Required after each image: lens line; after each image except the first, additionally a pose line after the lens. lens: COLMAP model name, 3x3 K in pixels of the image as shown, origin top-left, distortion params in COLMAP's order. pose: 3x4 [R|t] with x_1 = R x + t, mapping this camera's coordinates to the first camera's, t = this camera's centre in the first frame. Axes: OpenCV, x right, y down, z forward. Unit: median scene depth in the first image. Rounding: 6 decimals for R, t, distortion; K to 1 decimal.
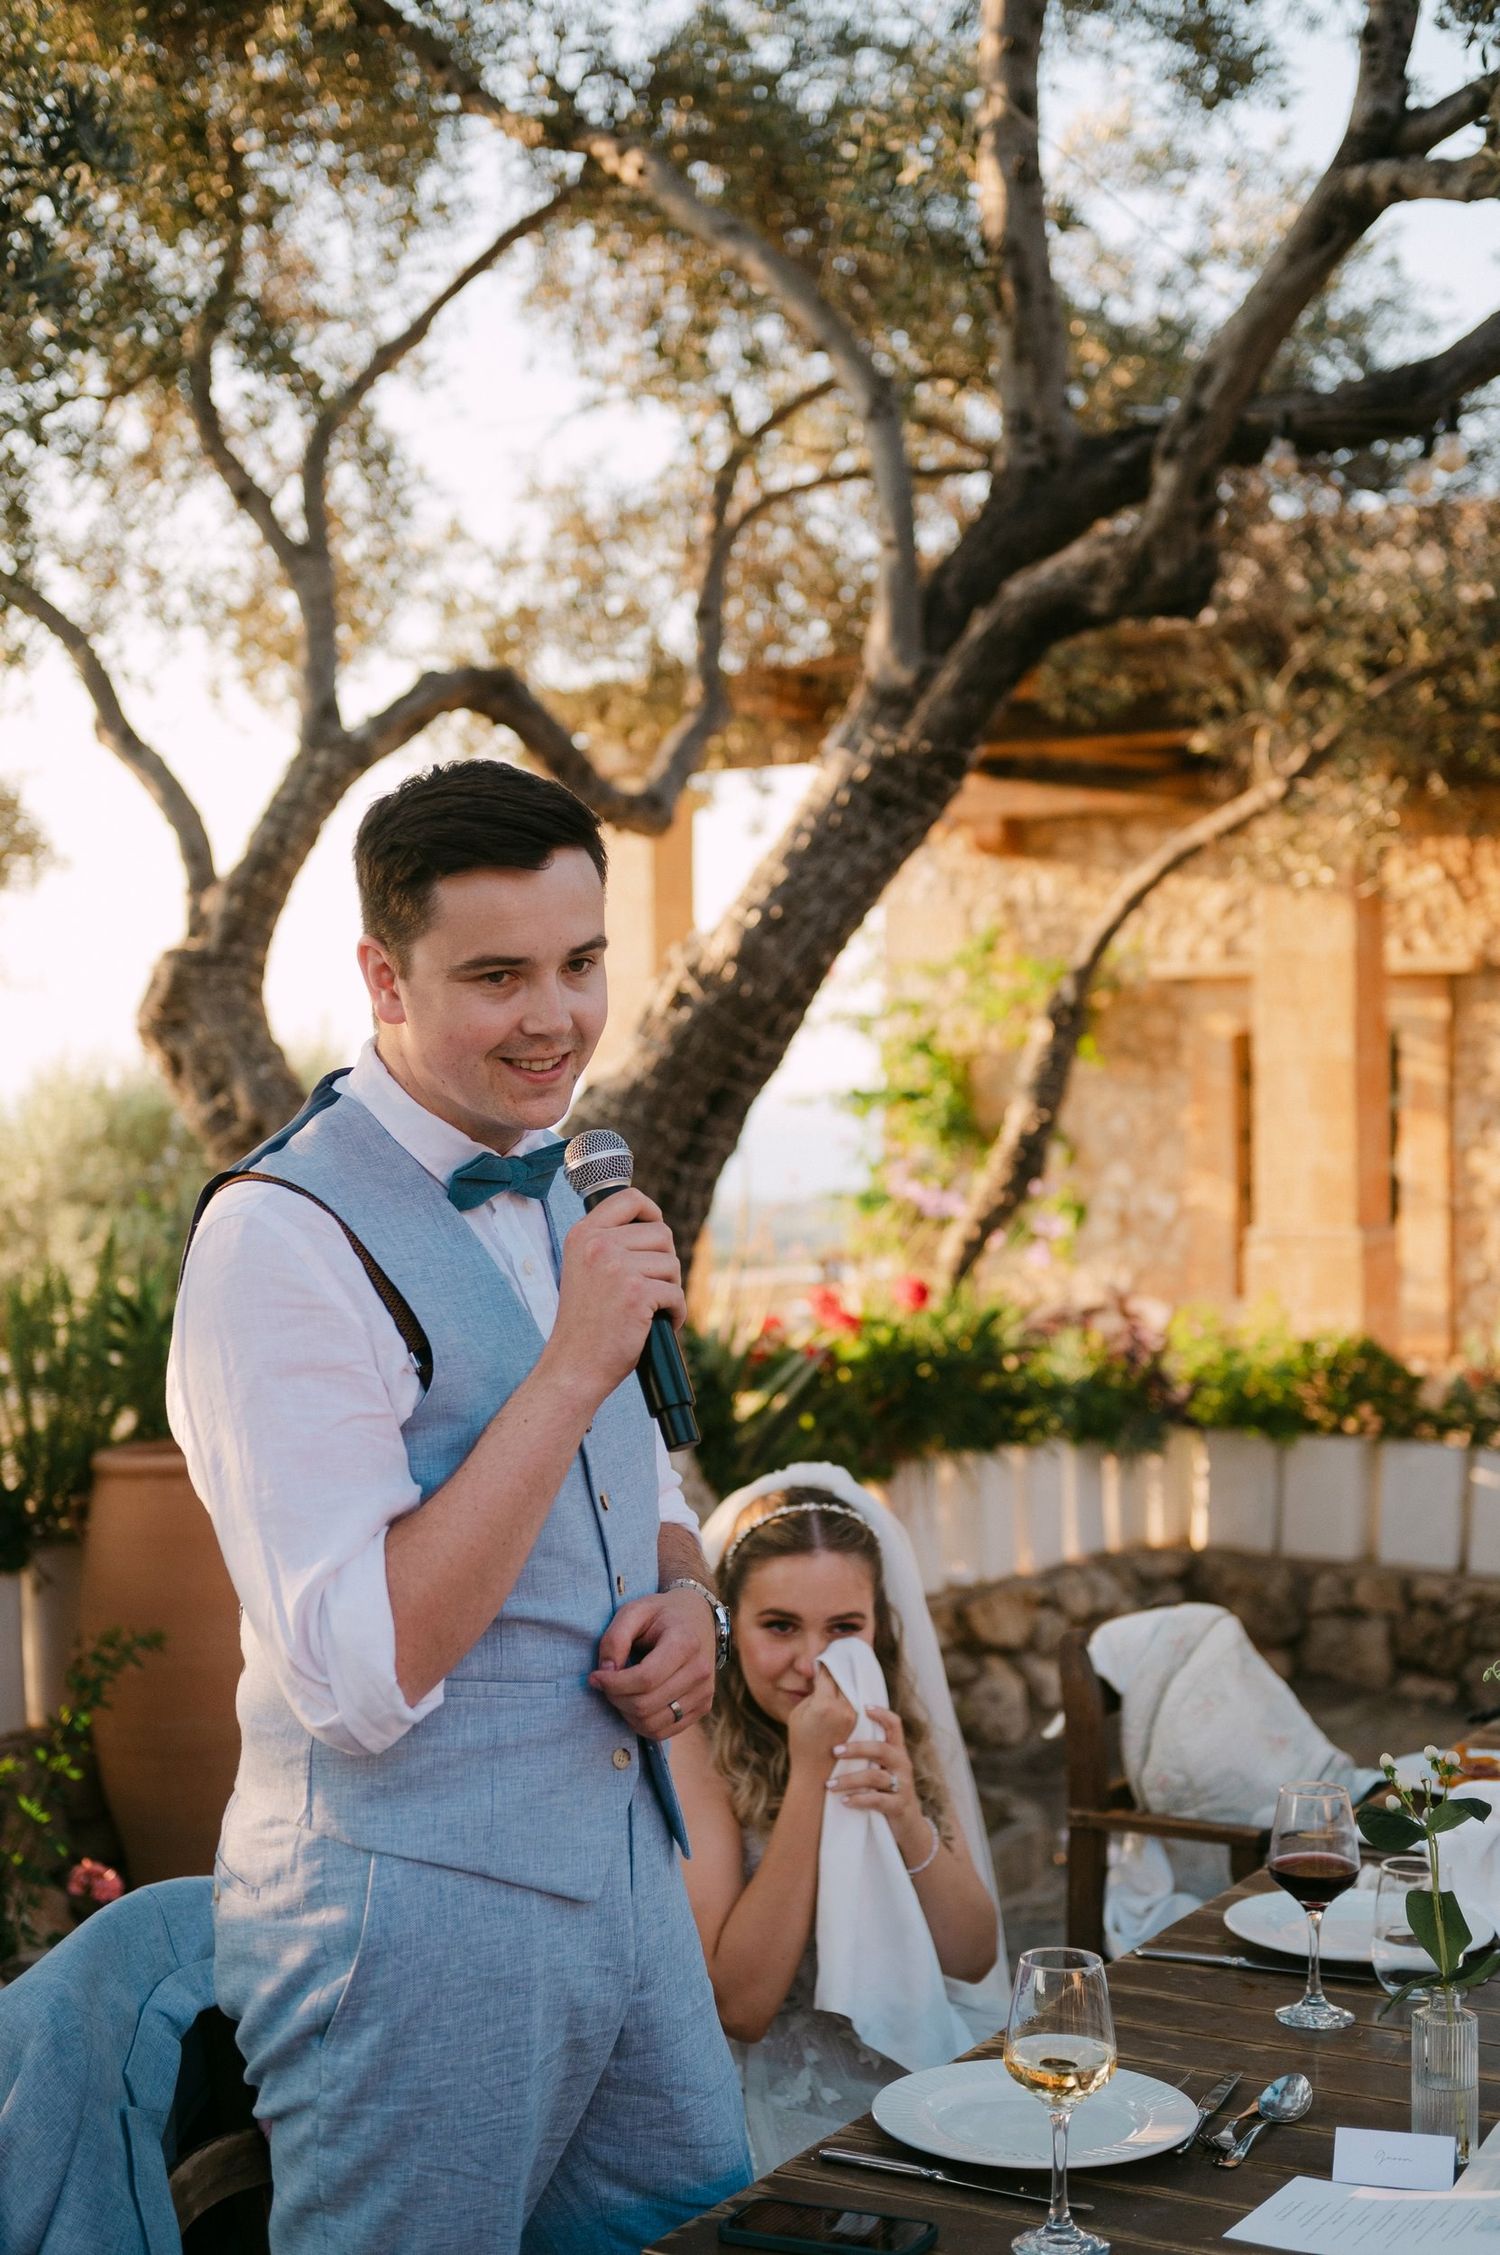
lens RADIAL K [[3081.6, 0, 750.0], [0, 3081.6, 1127.5], [0, 0, 1]] dist [0.012132, 0.013447]
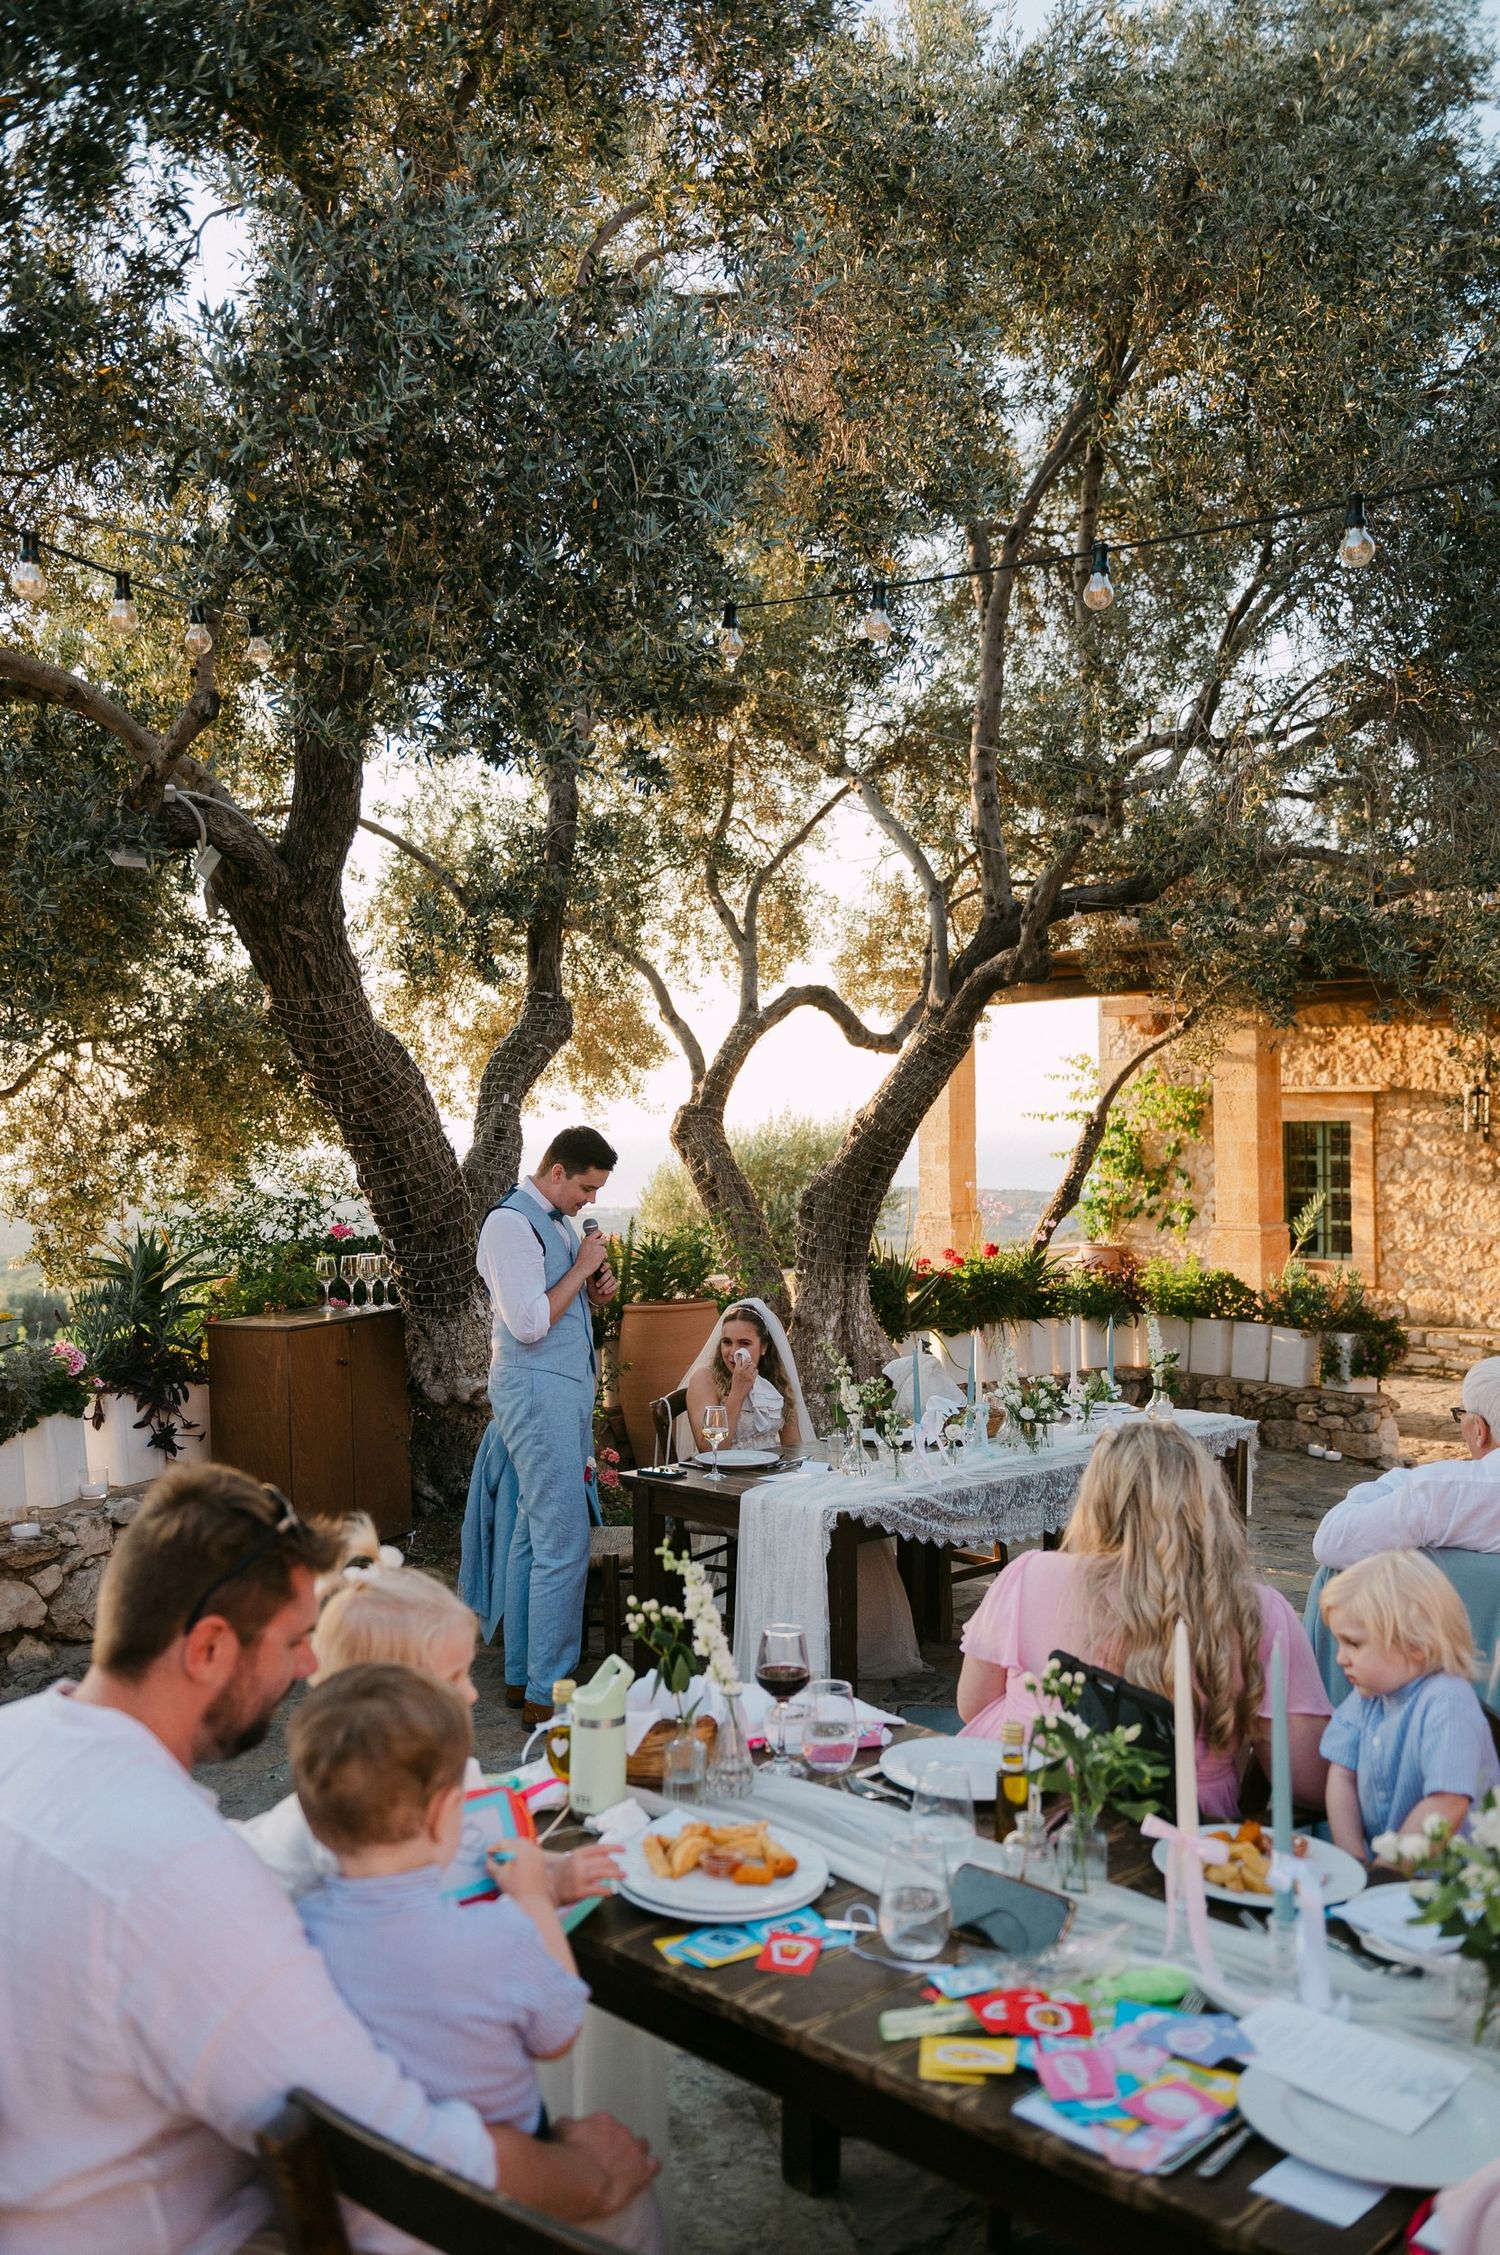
lens RADIAL K [[1826.0, 0, 750.0], [0, 1826.0, 1127.5], [0, 0, 1]] dist [-0.002373, -0.000280]
pose [[0.971053, -0.002654, -0.238850, 0.199934], [-0.000855, 0.999893, -0.014589, -0.018567], [0.238863, 0.014371, 0.970947, -0.378795]]
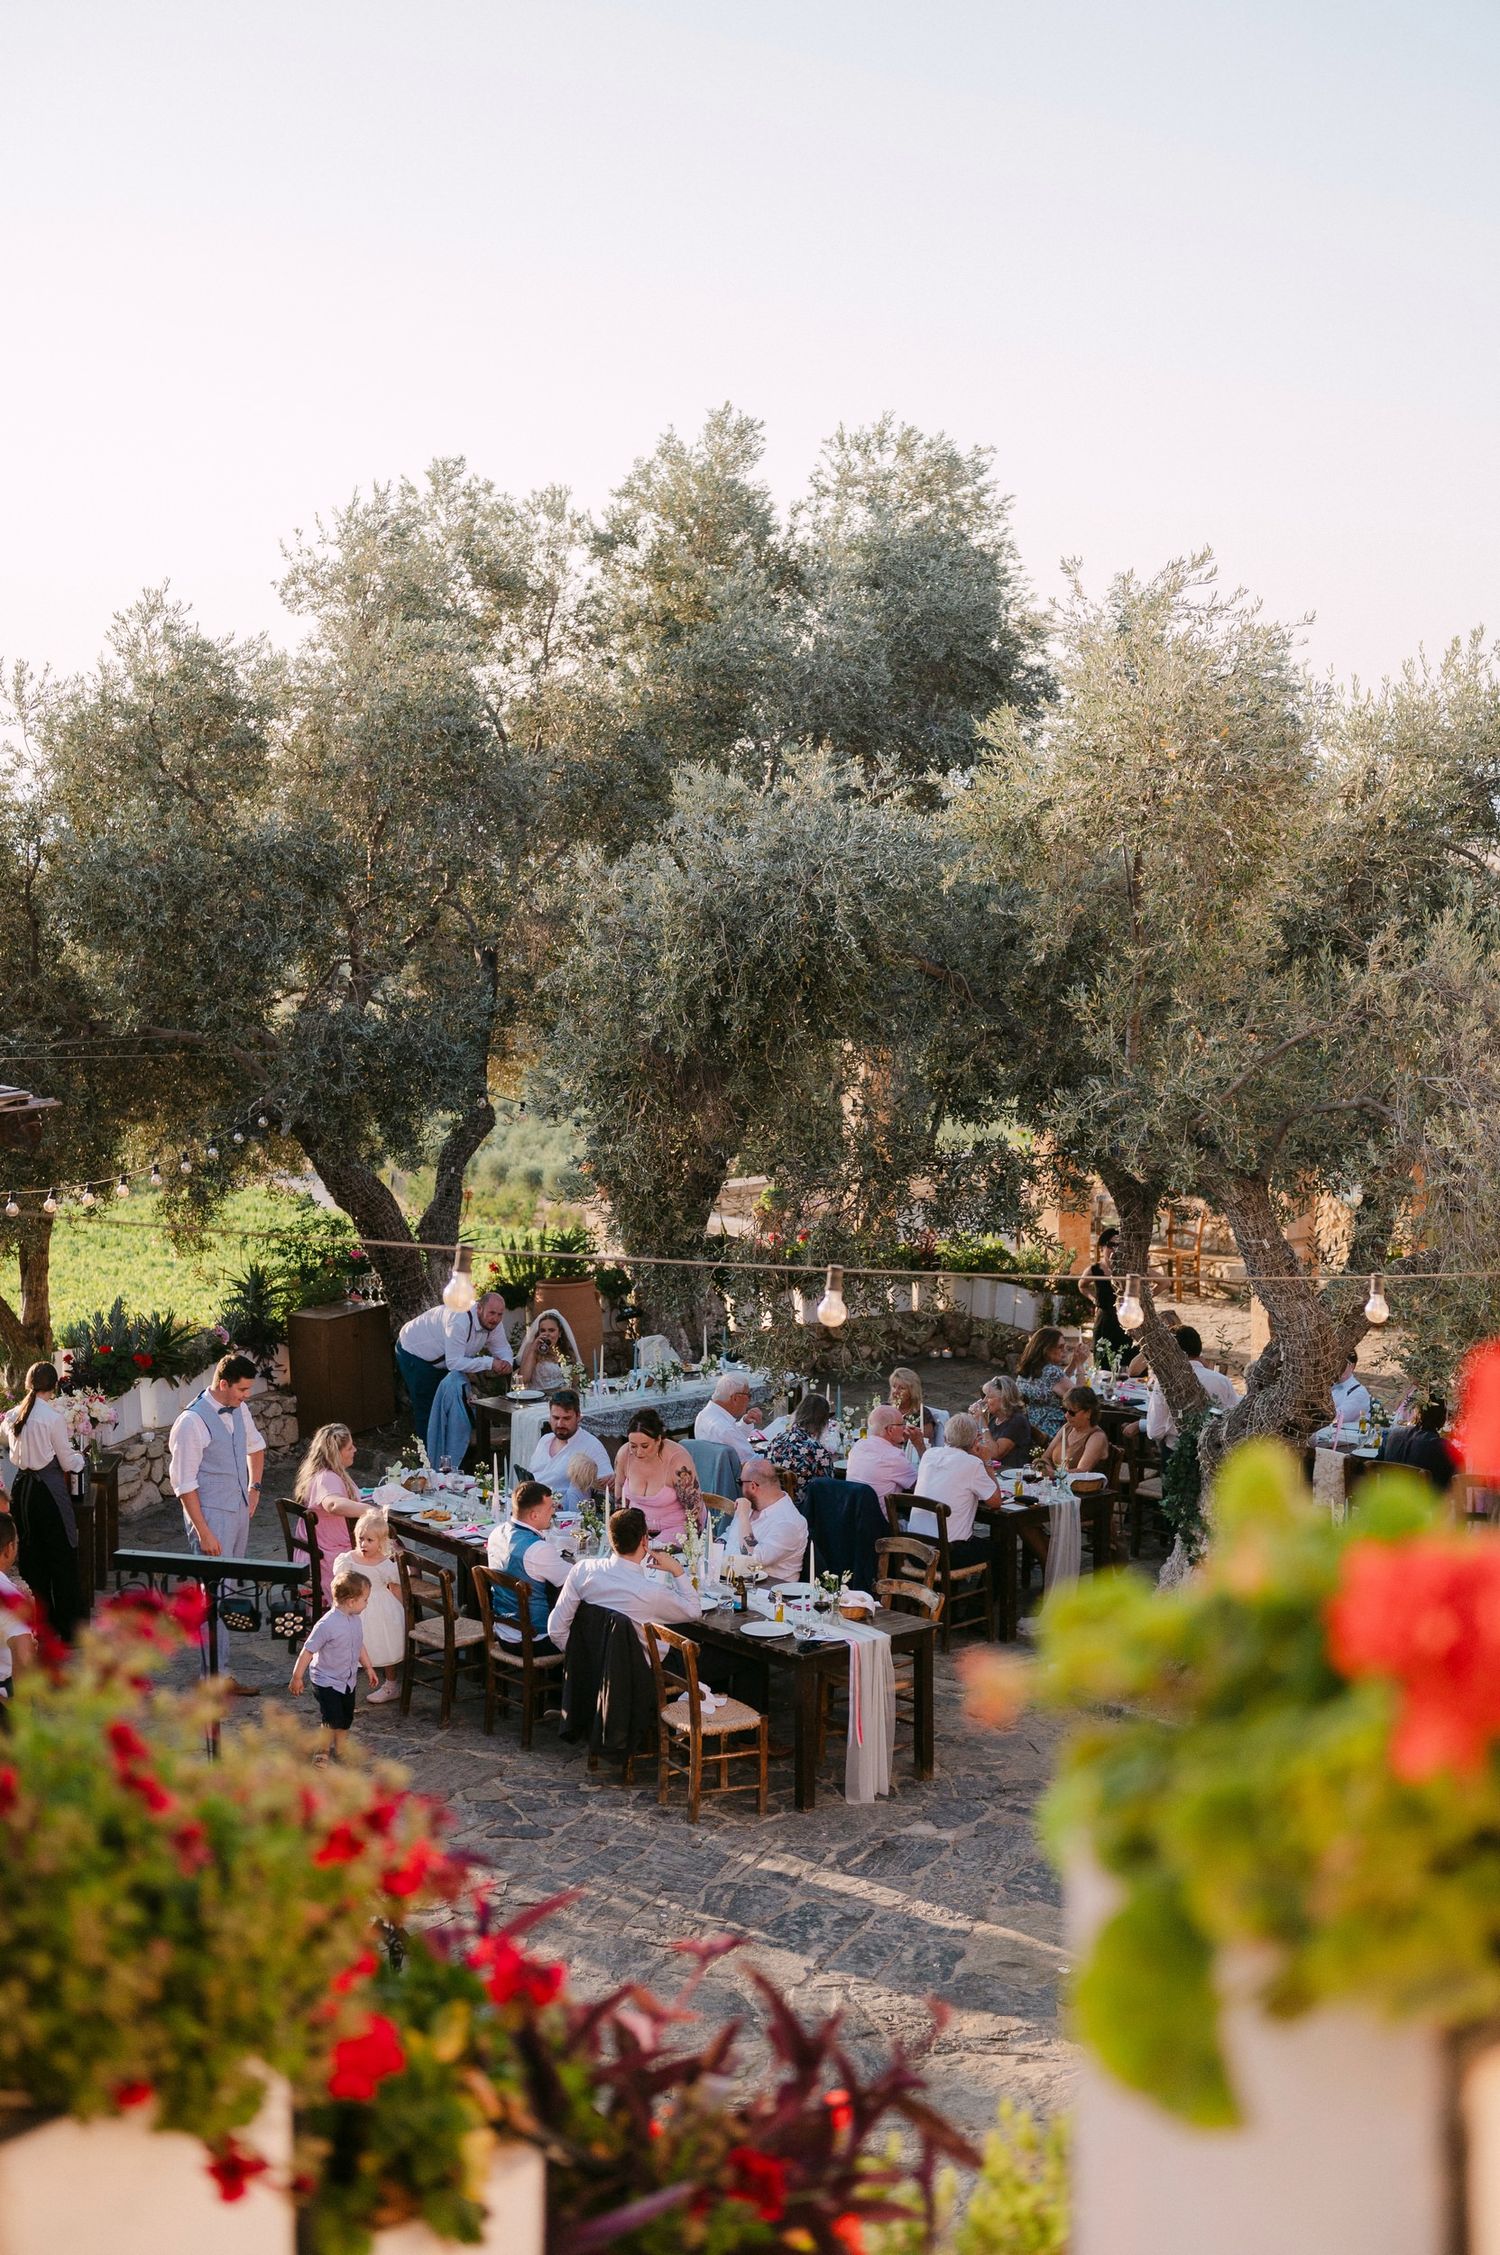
lens RADIAL K [[2827.5, 0, 750.0], [0, 2827.5, 1127.5], [0, 0, 1]] dist [0.001189, 0.000021]
pose [[0.938831, 0.037955, -0.342279, 1.081172], [-0.001062, 0.994222, 0.107334, -0.412847], [0.344375, -0.100405, 0.933448, -1.960013]]
